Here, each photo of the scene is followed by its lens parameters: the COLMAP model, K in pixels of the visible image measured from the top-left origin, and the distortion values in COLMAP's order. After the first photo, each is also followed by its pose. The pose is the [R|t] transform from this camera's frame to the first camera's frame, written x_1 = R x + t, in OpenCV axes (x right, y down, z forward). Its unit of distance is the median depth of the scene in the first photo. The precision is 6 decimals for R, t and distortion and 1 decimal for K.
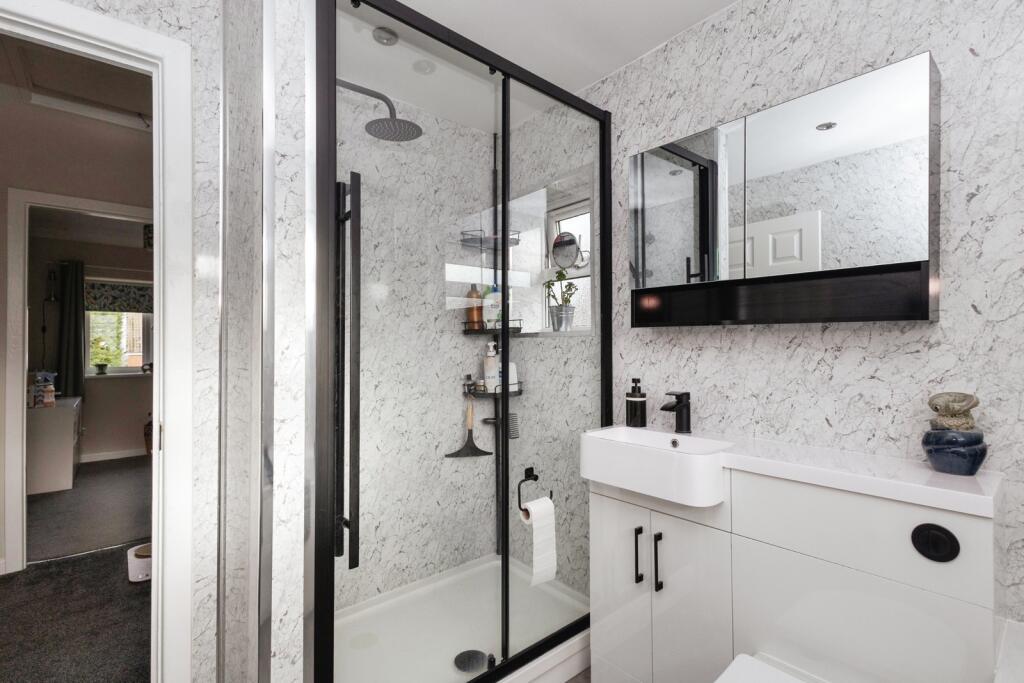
lens RADIAL K [[482.5, 0, 523.0], [0, 482.5, 333.9], [0, 0, 1]] dist [0.011636, -0.000602]
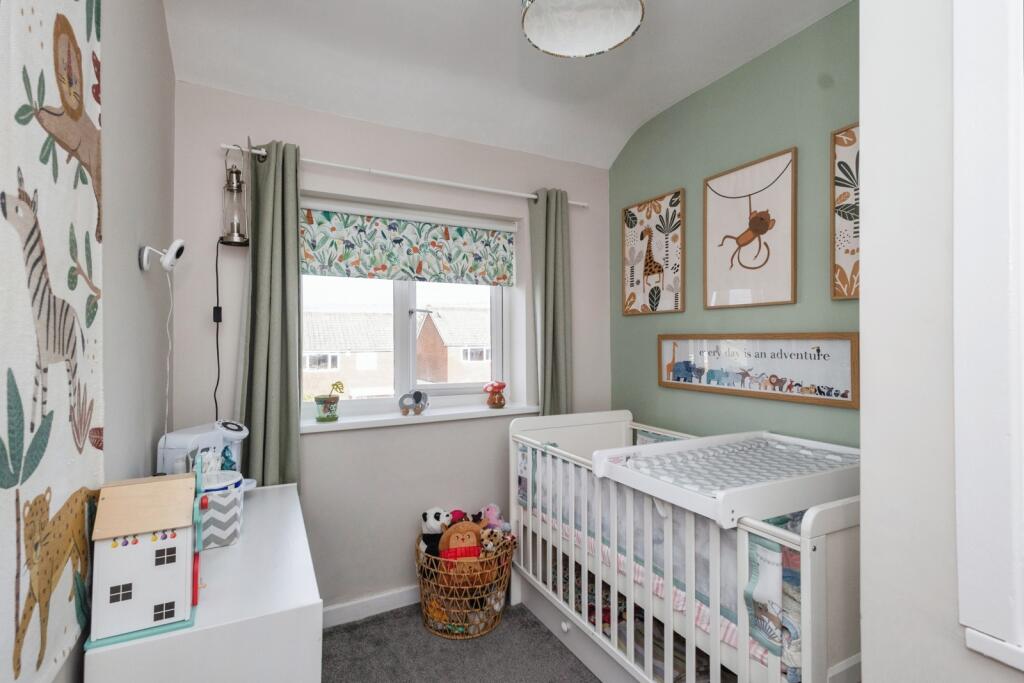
lens RADIAL K [[482.5, 0, 504.1], [0, 482.5, 340.7], [0, 0, 1]] dist [0.011636, -0.000602]
pose [[0.970471, 0.000484, -0.241217, -0.577188], [0.003227, 0.999882, 0.014988, 0.006797], [0.241195, -0.015323, 0.970356, 0.586597]]
